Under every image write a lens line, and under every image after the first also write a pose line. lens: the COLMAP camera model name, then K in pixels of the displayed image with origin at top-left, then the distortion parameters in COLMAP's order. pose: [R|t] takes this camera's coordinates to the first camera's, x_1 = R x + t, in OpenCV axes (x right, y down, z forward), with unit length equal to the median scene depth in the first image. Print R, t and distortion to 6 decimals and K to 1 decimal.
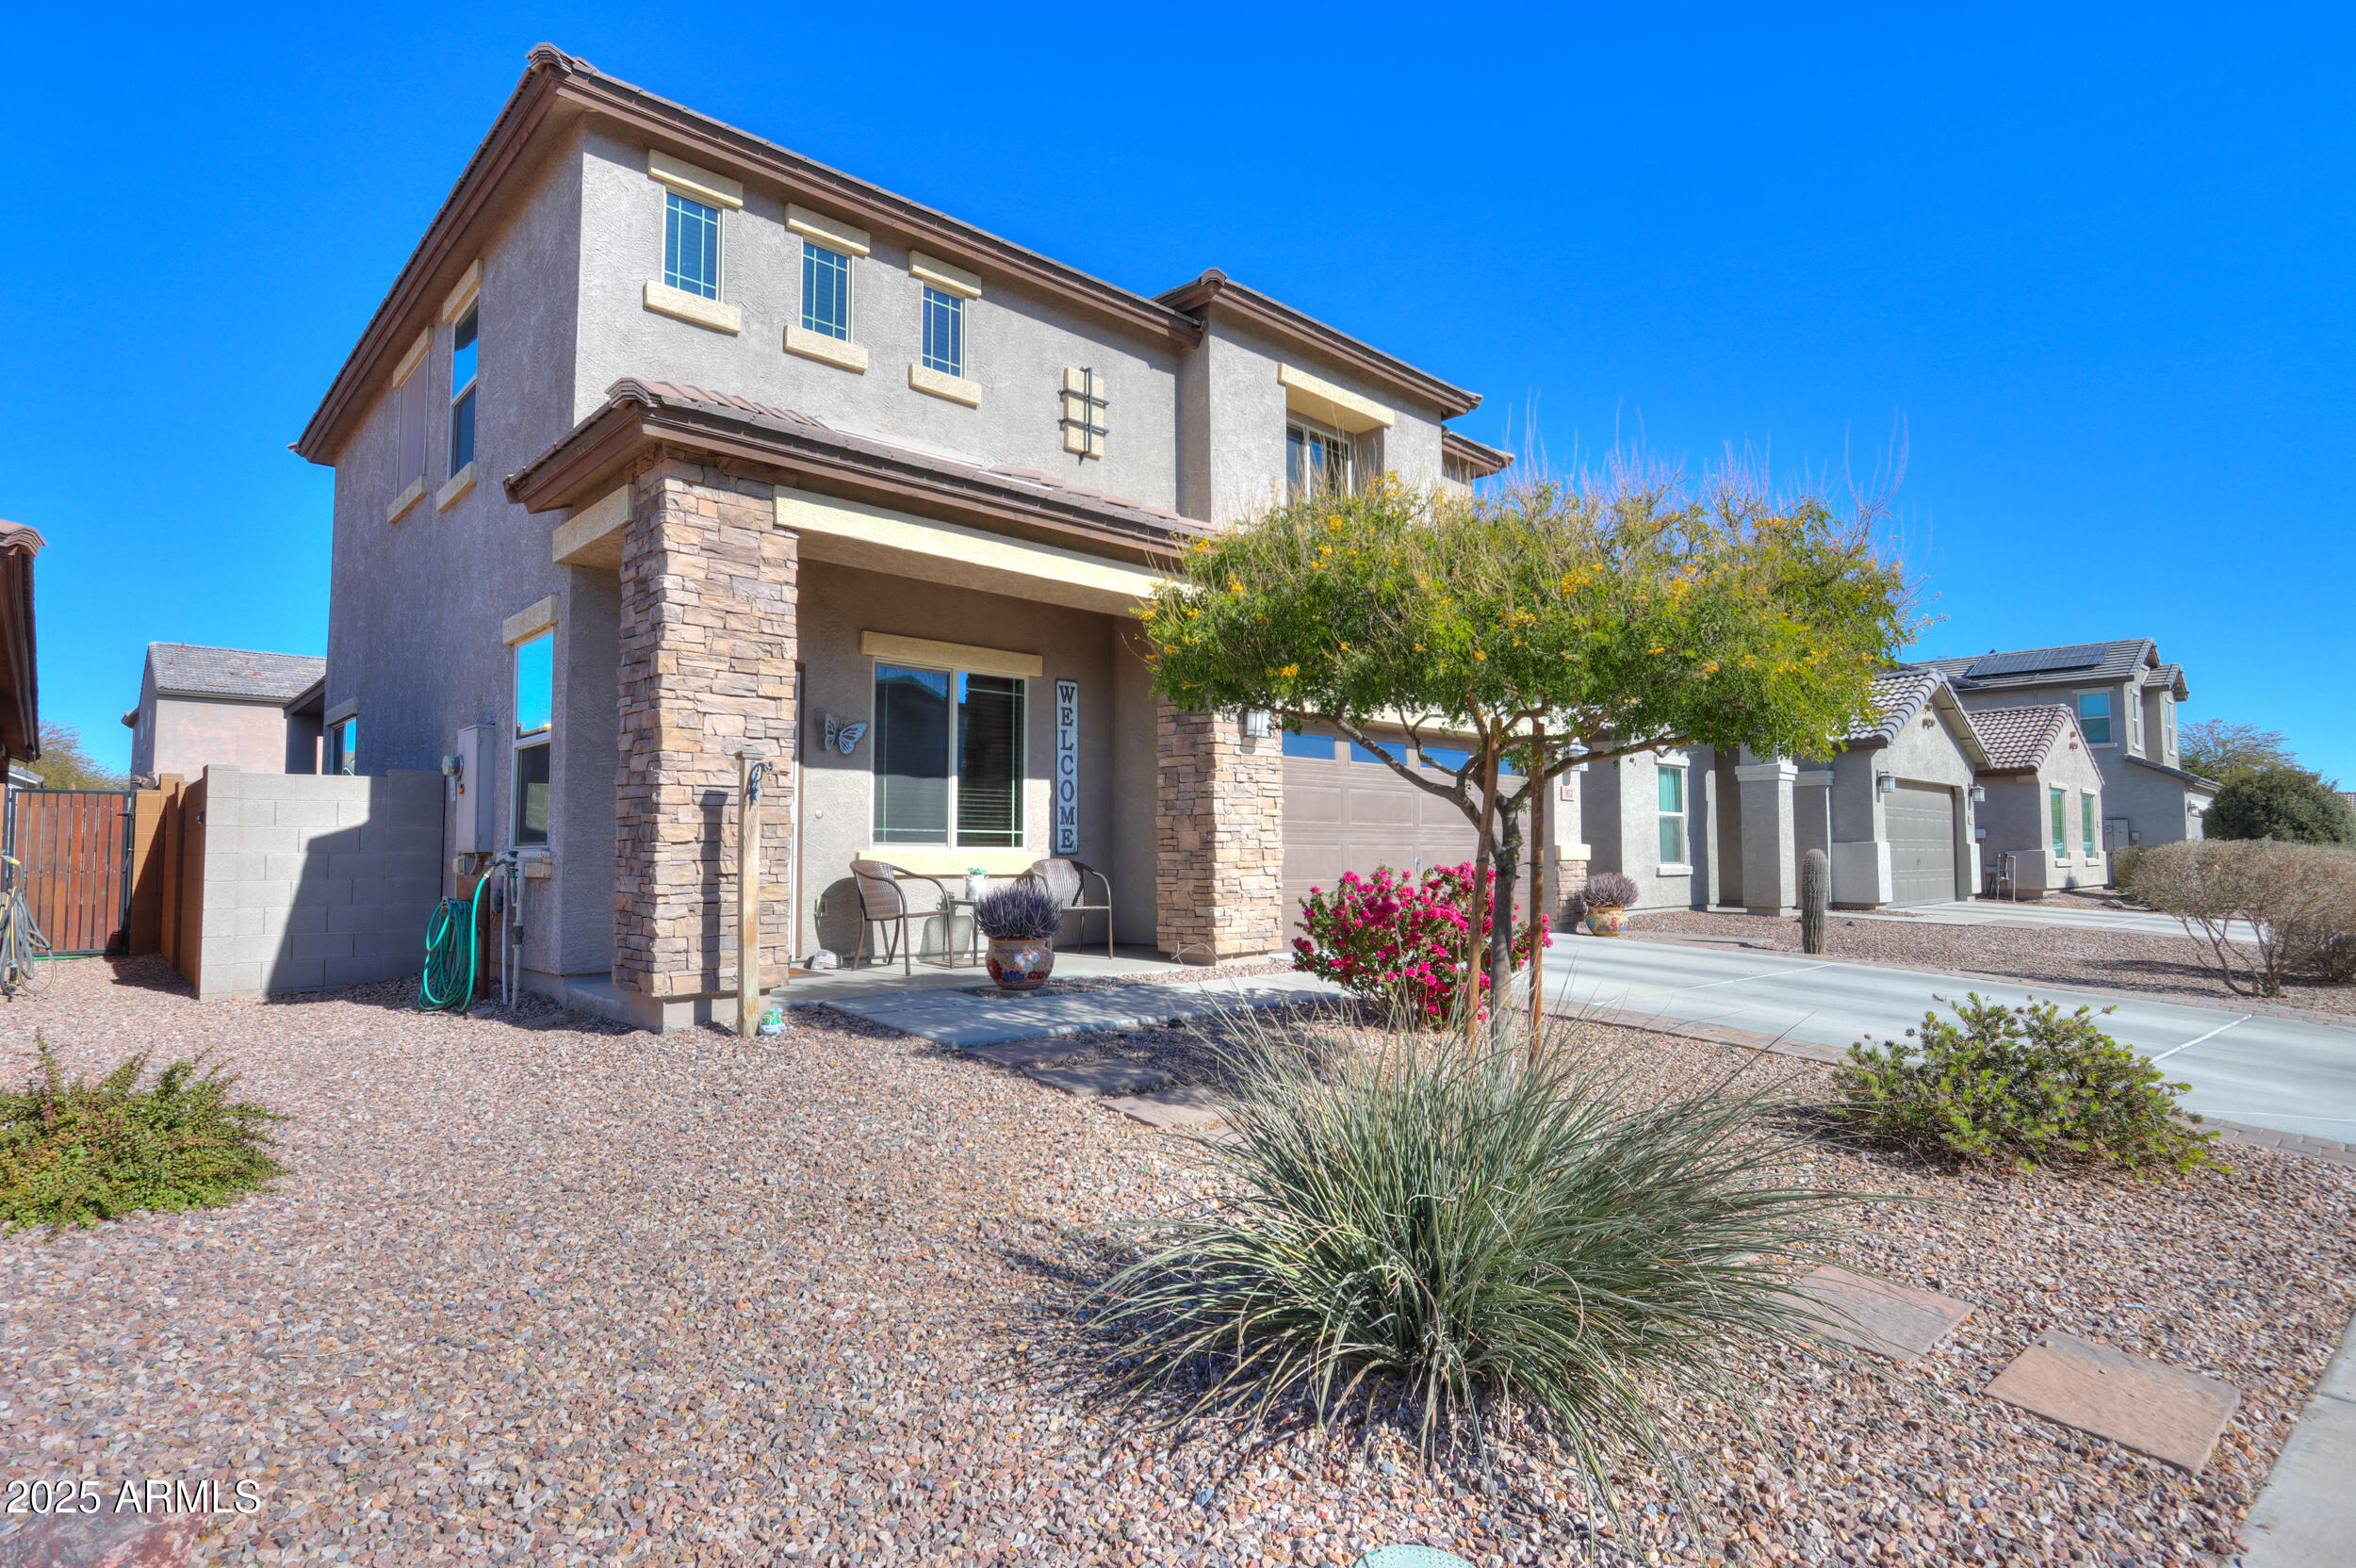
lens RADIAL K [[1189.4, 0, 1178.0], [0, 1189.4, 784.0], [0, 0, 1]] dist [-0.002165, -0.000014]
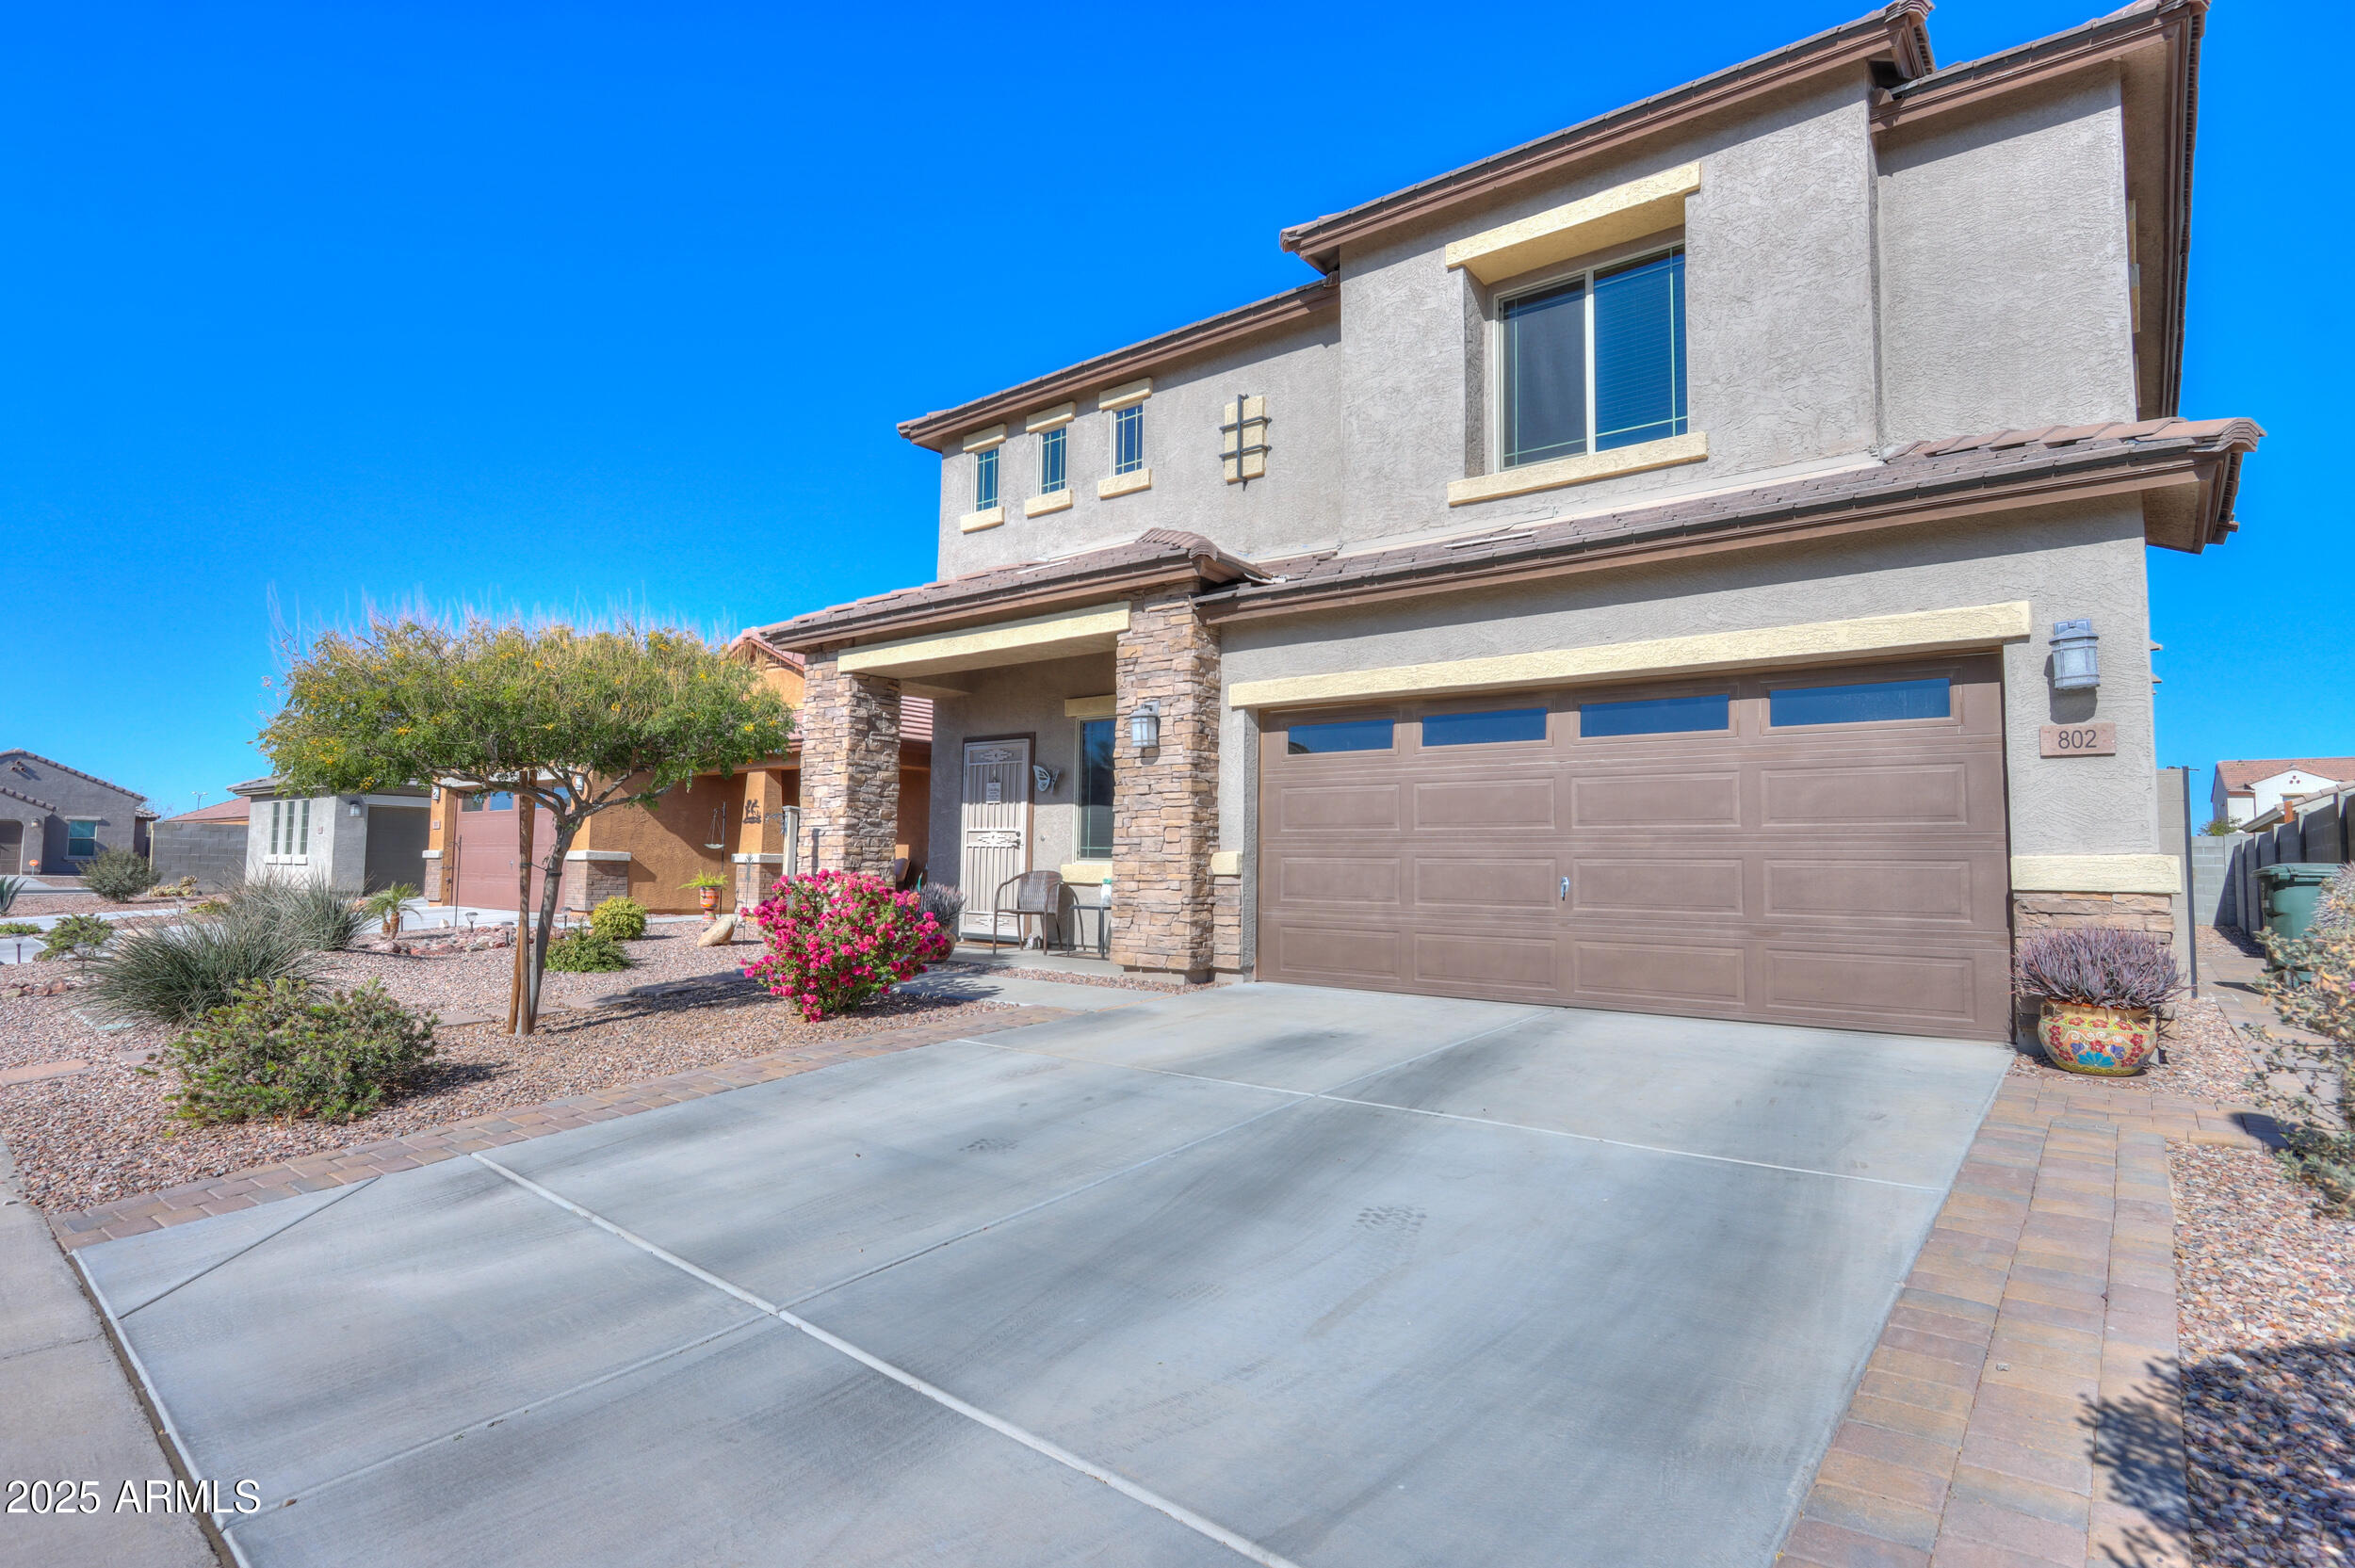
lens RADIAL K [[1242.9, 0, 1173.0], [0, 1242.9, 772.9], [0, 0, 1]] dist [0.000164, -0.000263]
pose [[0.133396, -0.074288, -0.988275, 1.058967], [0.045980, 0.996577, -0.068705, 0.052059], [0.989996, -0.036276, 0.136355, 0.868046]]
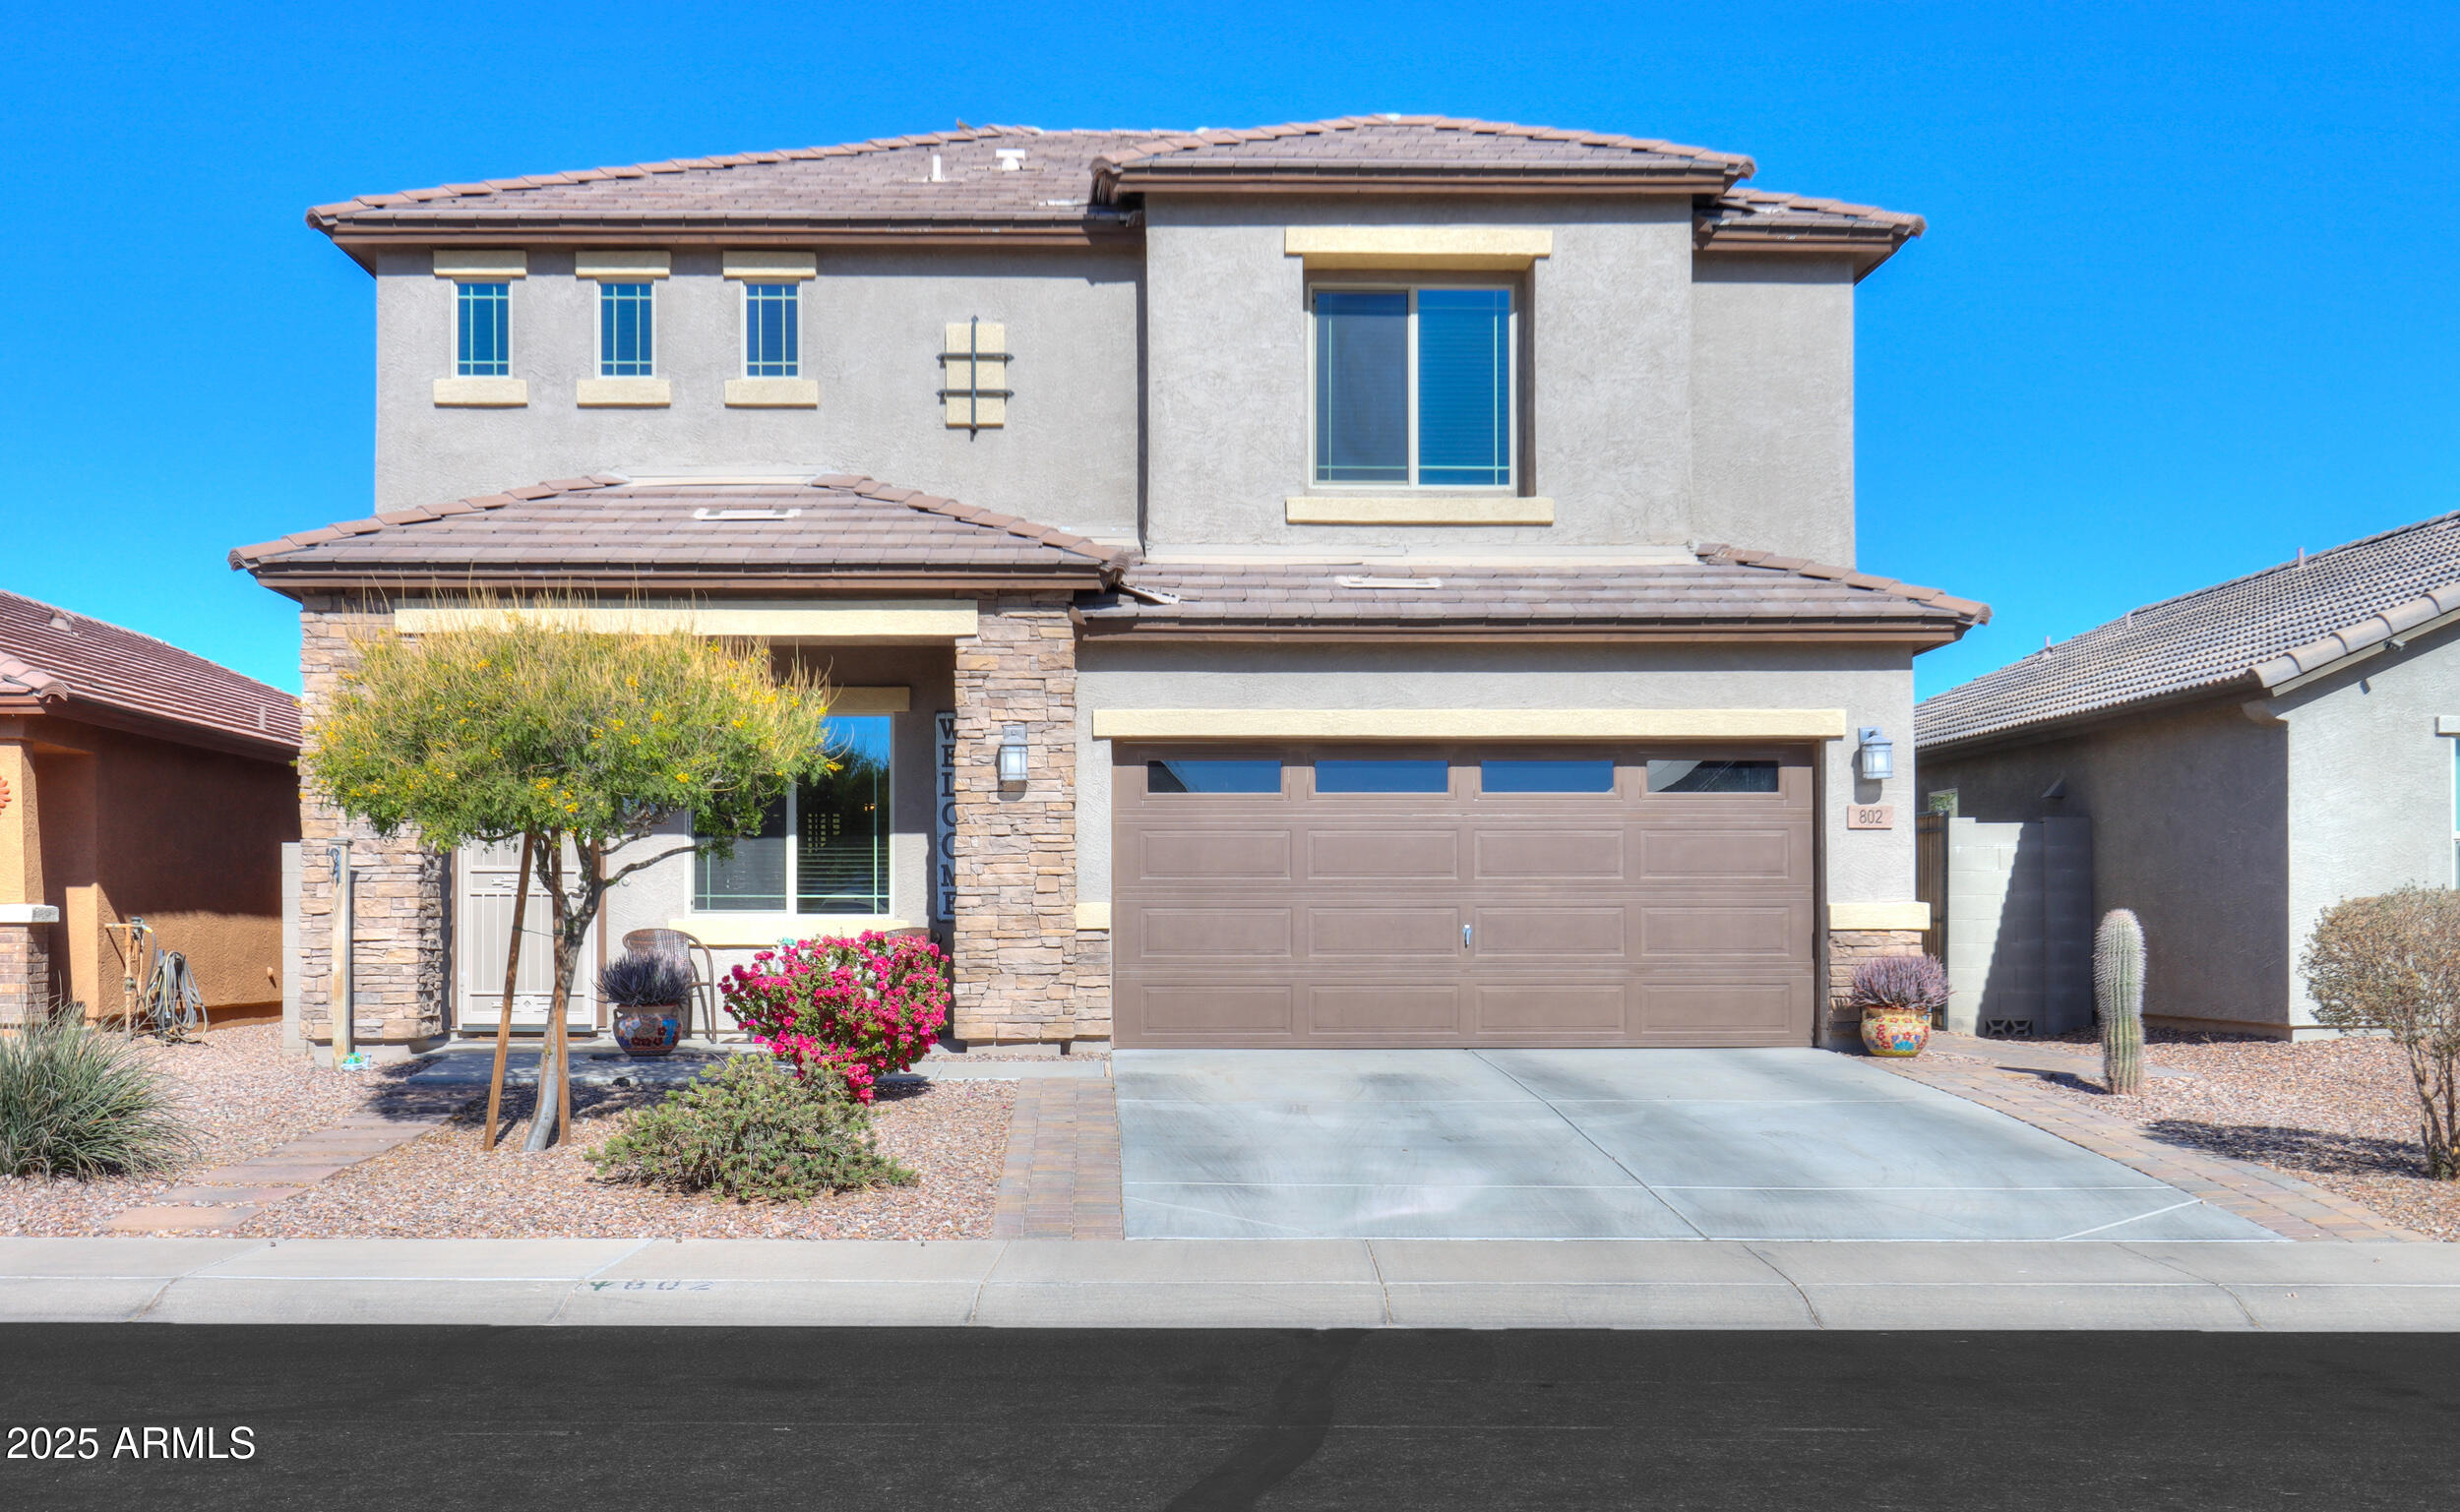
lens RADIAL K [[2730.1, 0, 1280.1], [0, 2730.1, 872.1], [0, 0, 1]] dist [0.021034, -0.004040]
pose [[0.764467, -0.012872, -0.644535, 1.406070], [0.040257, 0.998803, 0.027800, -0.020716], [0.643405, -0.047200, 0.764069, -0.328265]]
